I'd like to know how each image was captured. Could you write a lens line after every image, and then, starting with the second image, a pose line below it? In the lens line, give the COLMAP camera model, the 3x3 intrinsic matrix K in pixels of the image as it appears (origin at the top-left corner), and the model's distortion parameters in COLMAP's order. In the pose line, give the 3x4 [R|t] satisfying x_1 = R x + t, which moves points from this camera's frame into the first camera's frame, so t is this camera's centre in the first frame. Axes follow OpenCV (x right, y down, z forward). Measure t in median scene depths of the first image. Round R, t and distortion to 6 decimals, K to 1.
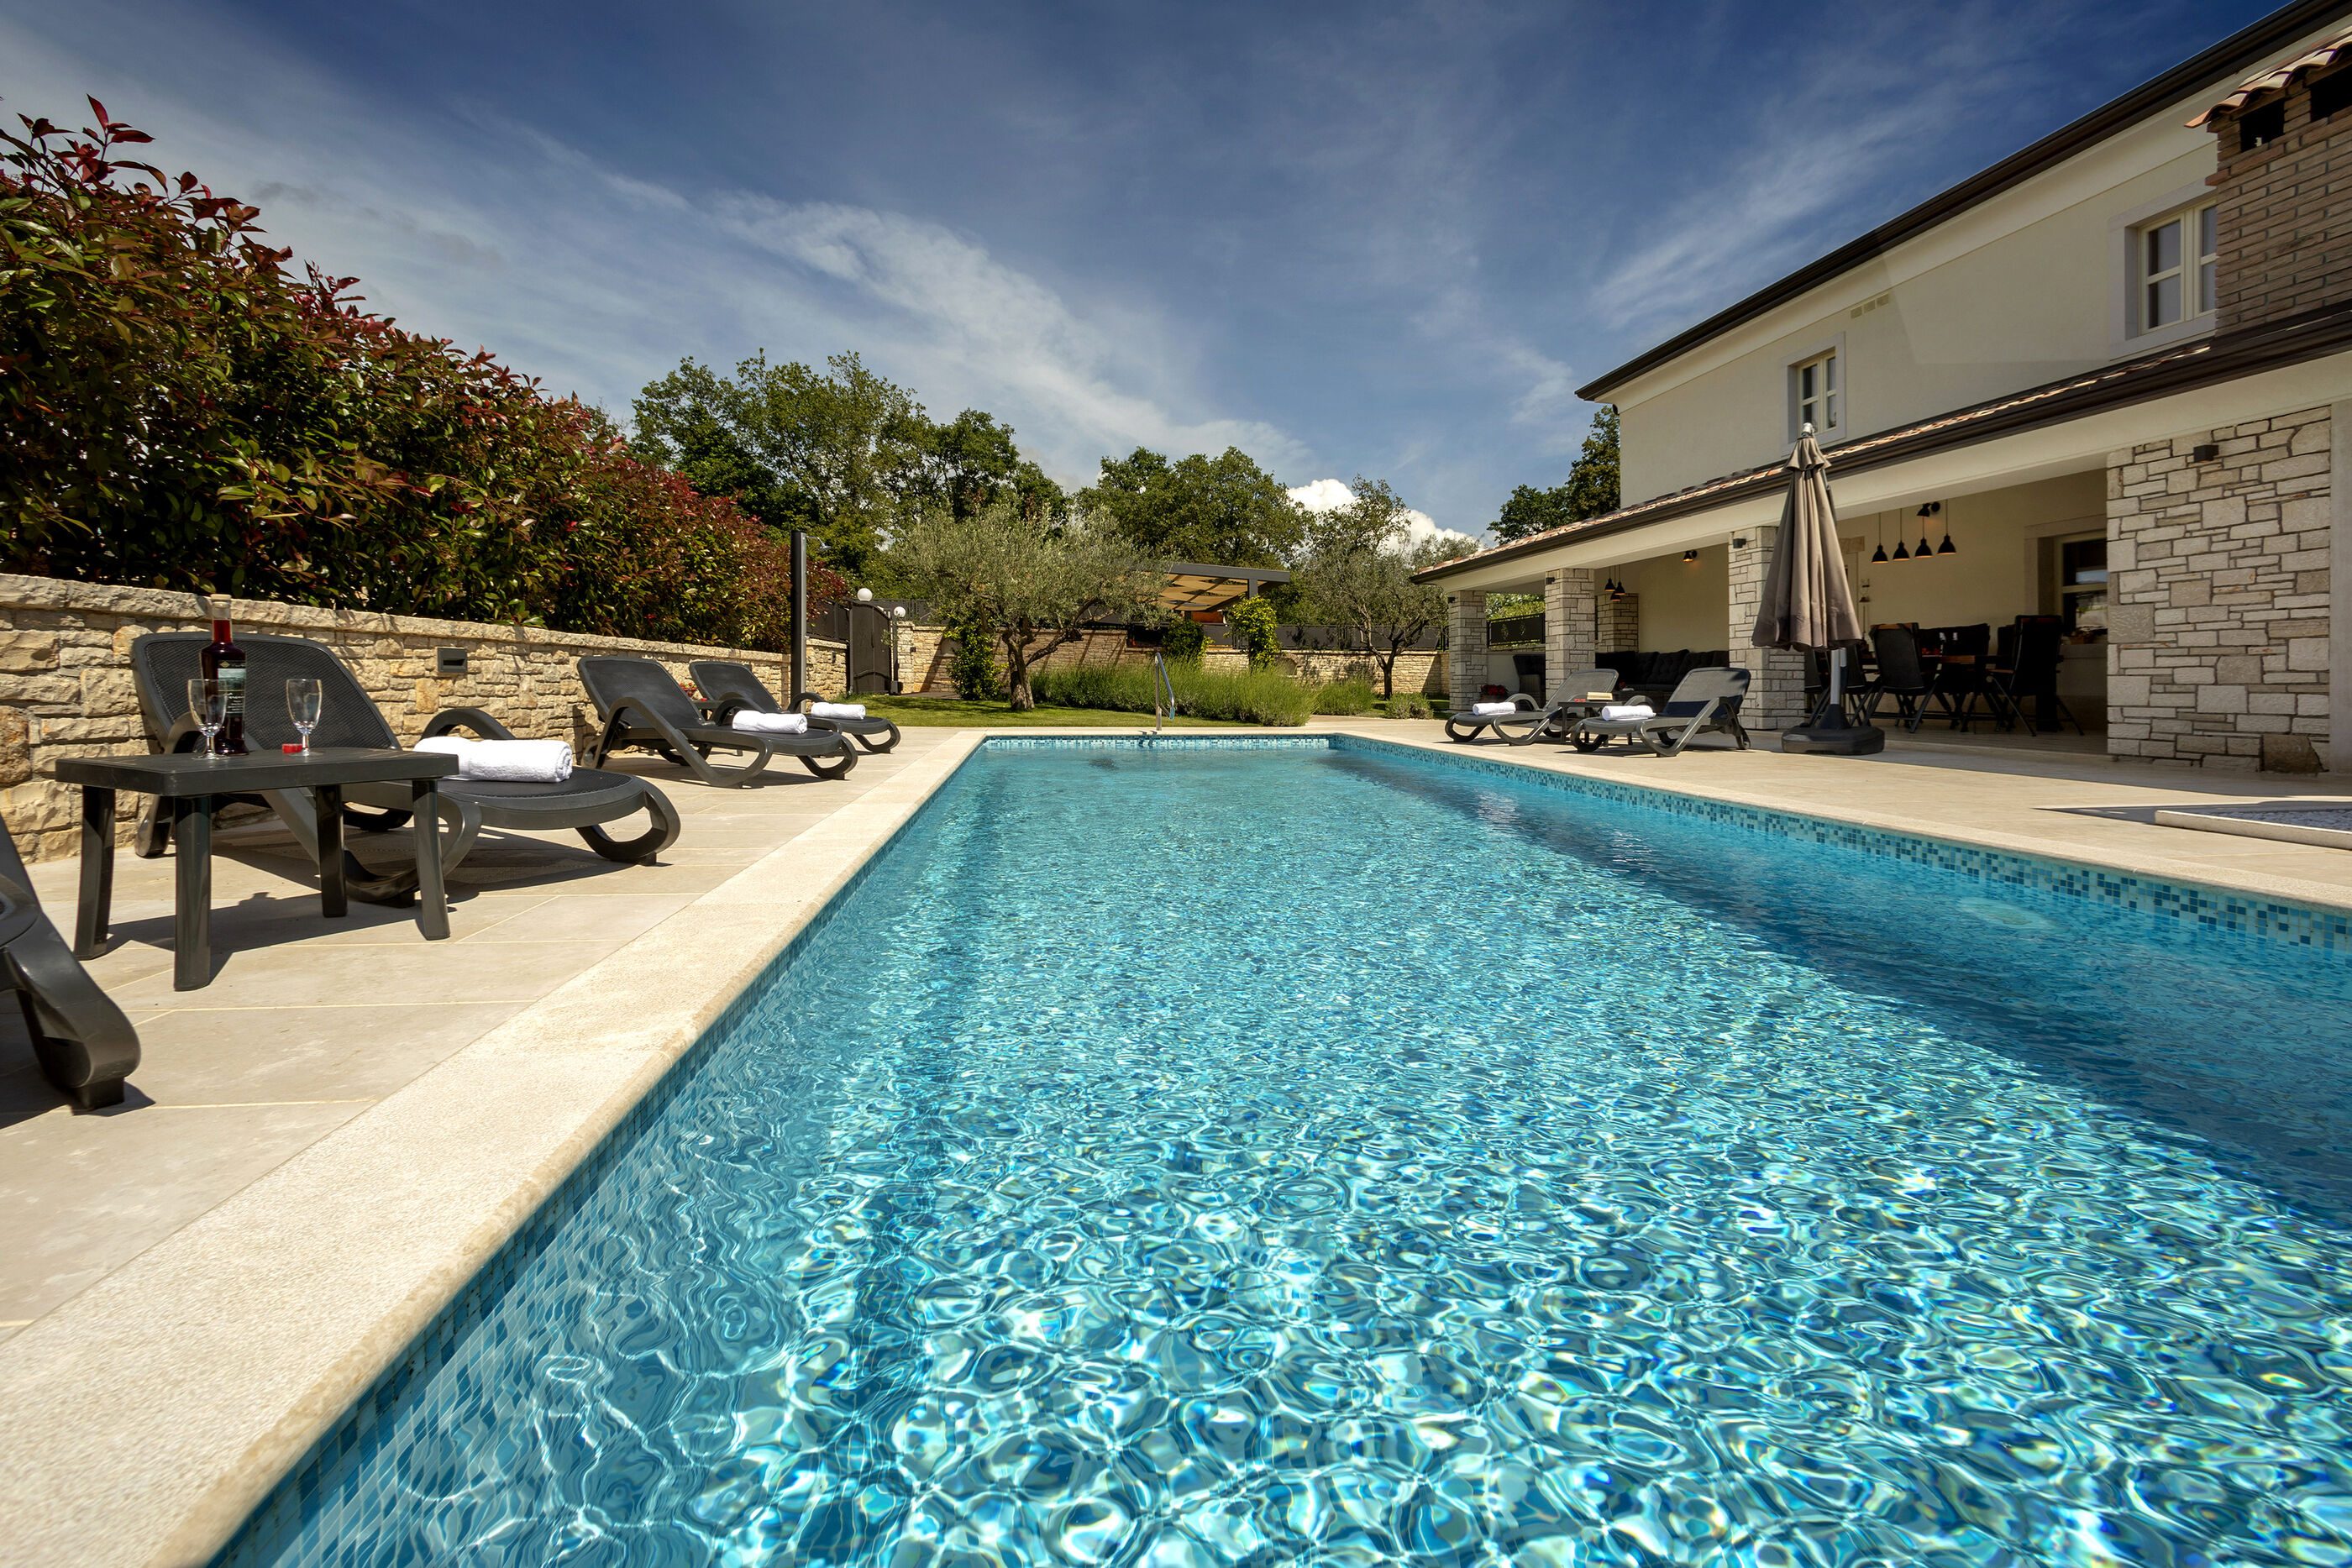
lens RADIAL K [[895.9, 0, 1163.8], [0, 895.9, 727.0], [0, 0, 1]] dist [-0.029579, 0.004693]
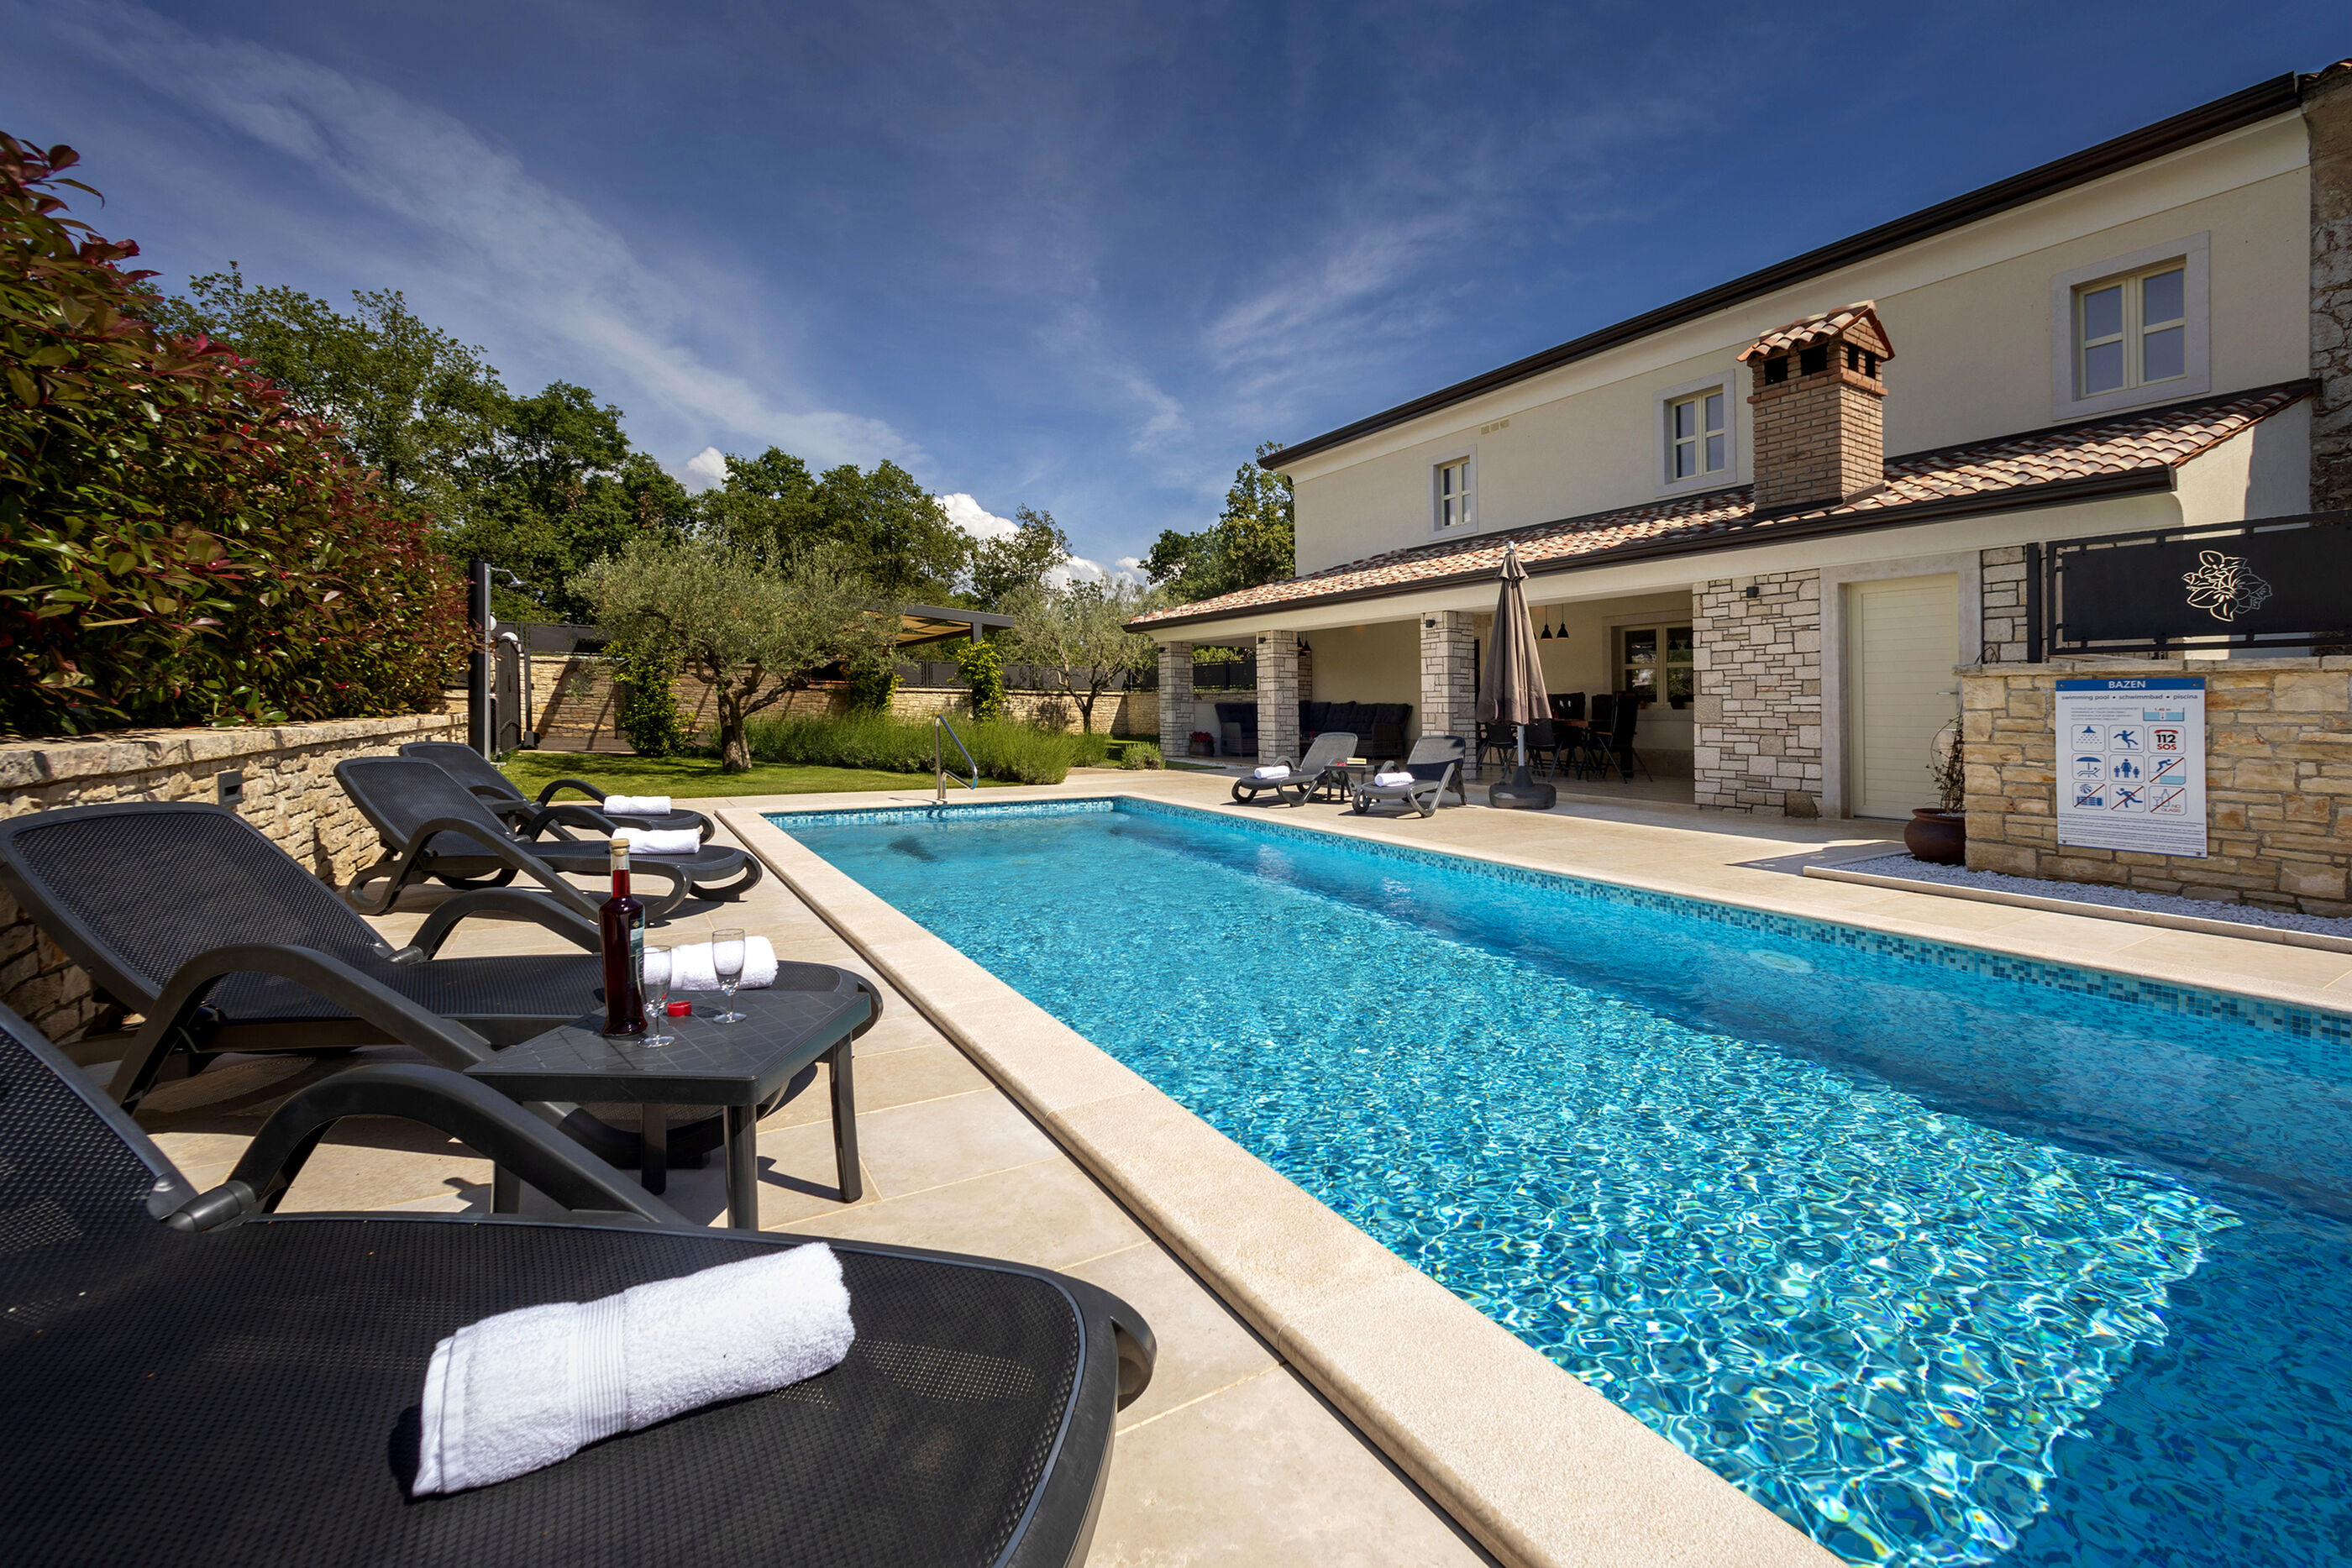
lens RADIAL K [[941.4, 0, 1176.0], [0, 941.4, 752.1], [0, 0, 1]] dist [-0.014018, -0.000179]
pose [[0.912416, -0.011829, 0.409093, -0.100029], [0.011798, 0.999927, 0.002599, -0.024050], [-0.409094, 0.002455, 0.912489, -0.004376]]
